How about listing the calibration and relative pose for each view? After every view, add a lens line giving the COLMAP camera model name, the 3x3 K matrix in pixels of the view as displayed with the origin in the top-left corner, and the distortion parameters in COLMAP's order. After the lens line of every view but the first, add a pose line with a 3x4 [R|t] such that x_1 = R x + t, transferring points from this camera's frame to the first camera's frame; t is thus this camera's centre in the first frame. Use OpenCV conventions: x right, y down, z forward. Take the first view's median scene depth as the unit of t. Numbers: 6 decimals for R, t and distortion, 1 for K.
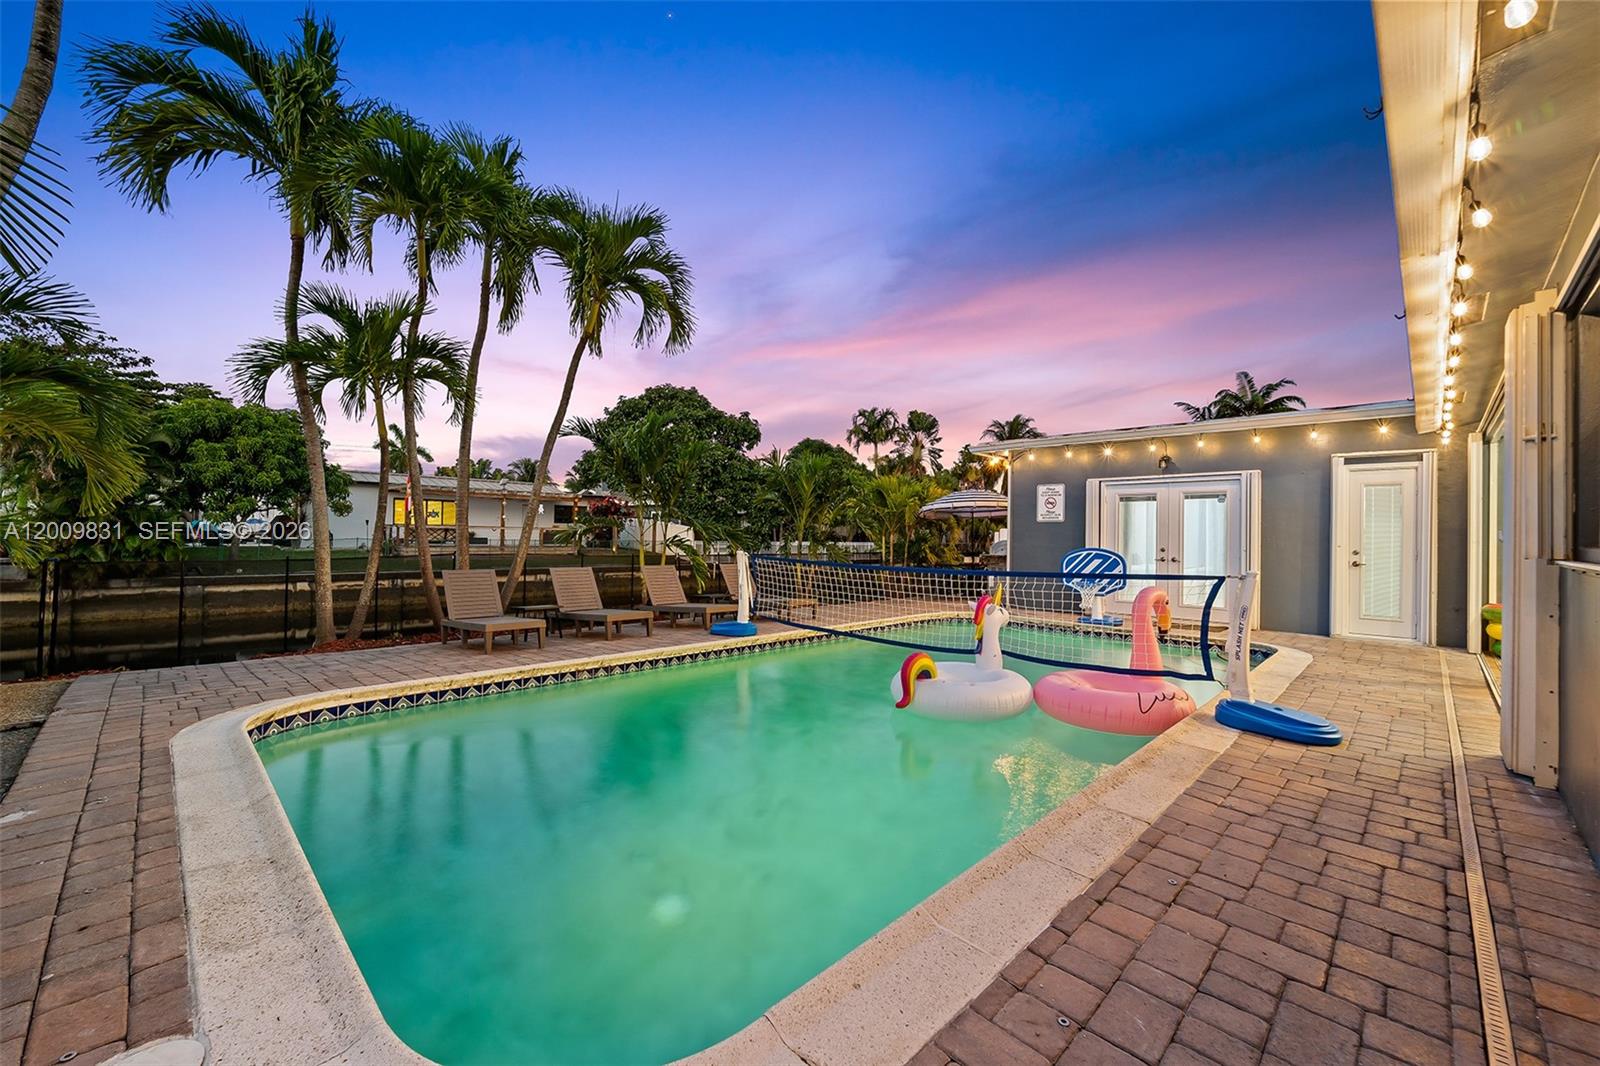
lens RADIAL K [[638.3, 0, 808.8], [0, 638.3, 535.4], [0, 0, 1]] dist [0.000409, -0.000025]
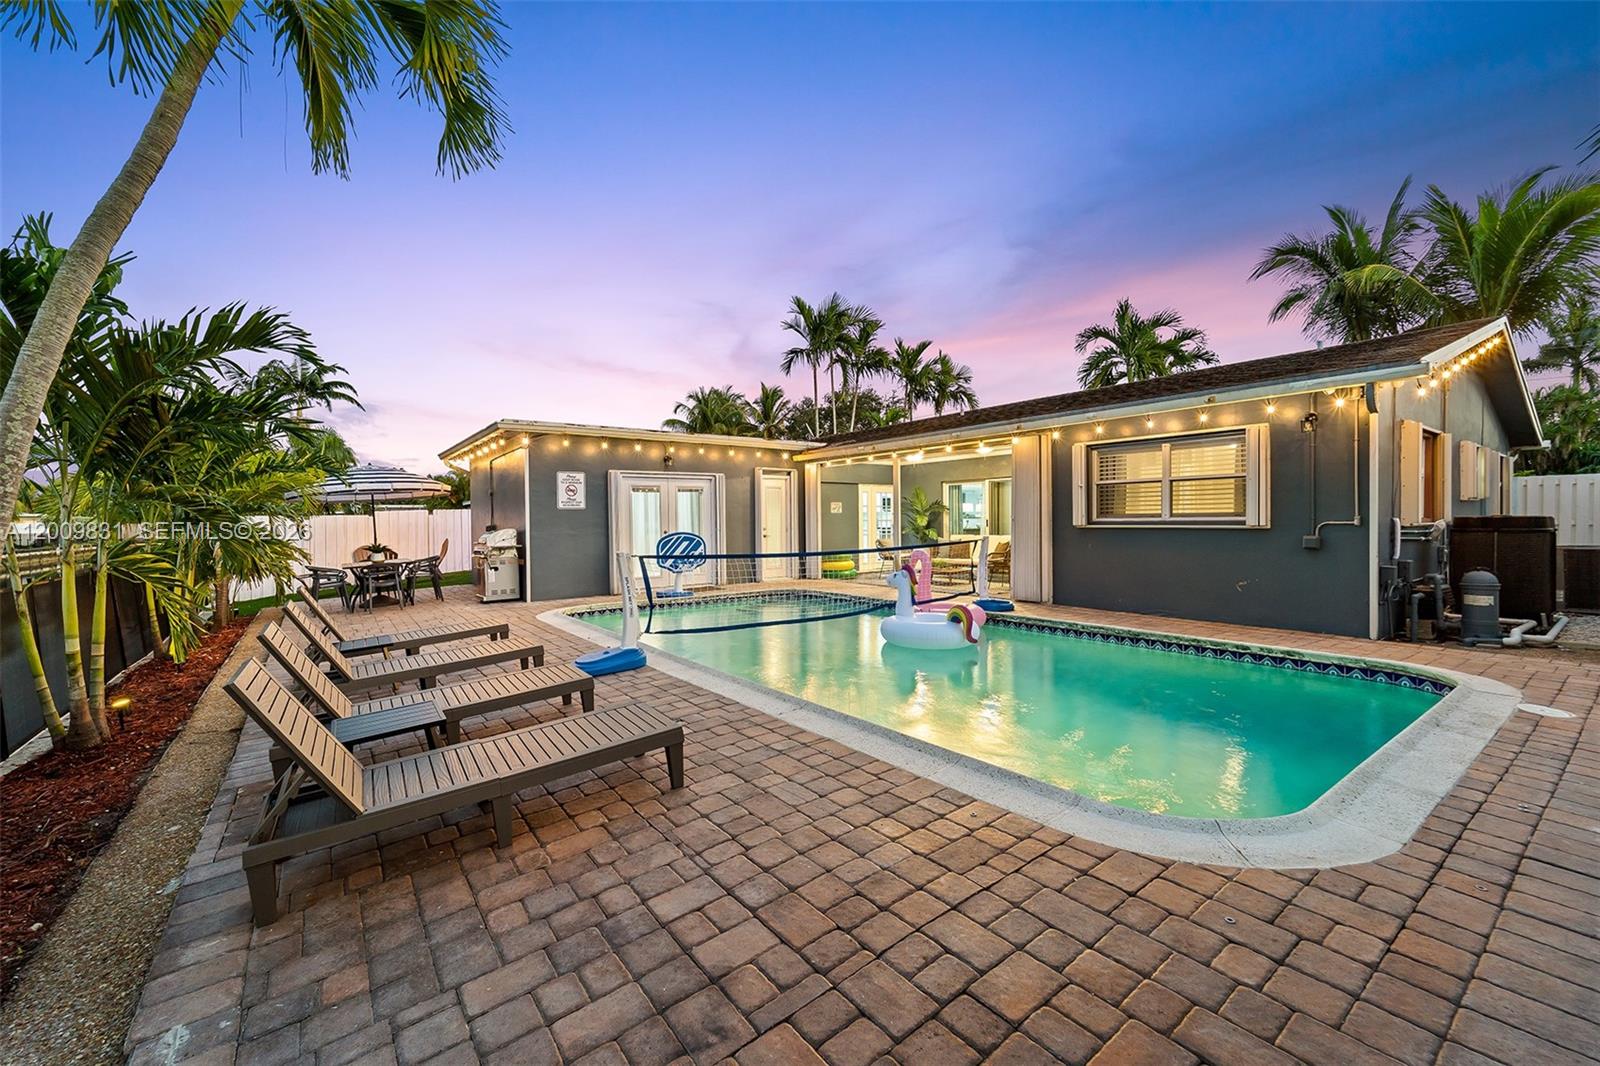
lens RADIAL K [[638.3, 0, 808.8], [0, 638.3, 535.4], [0, 0, 1]] dist [0.000409, -0.000025]
pose [[0.147404, -0.042739, 0.988152, -0.623783], [0.016408, 0.999034, 0.040762, -0.016929], [-0.988940, 0.010205, 0.147963, 0.545172]]
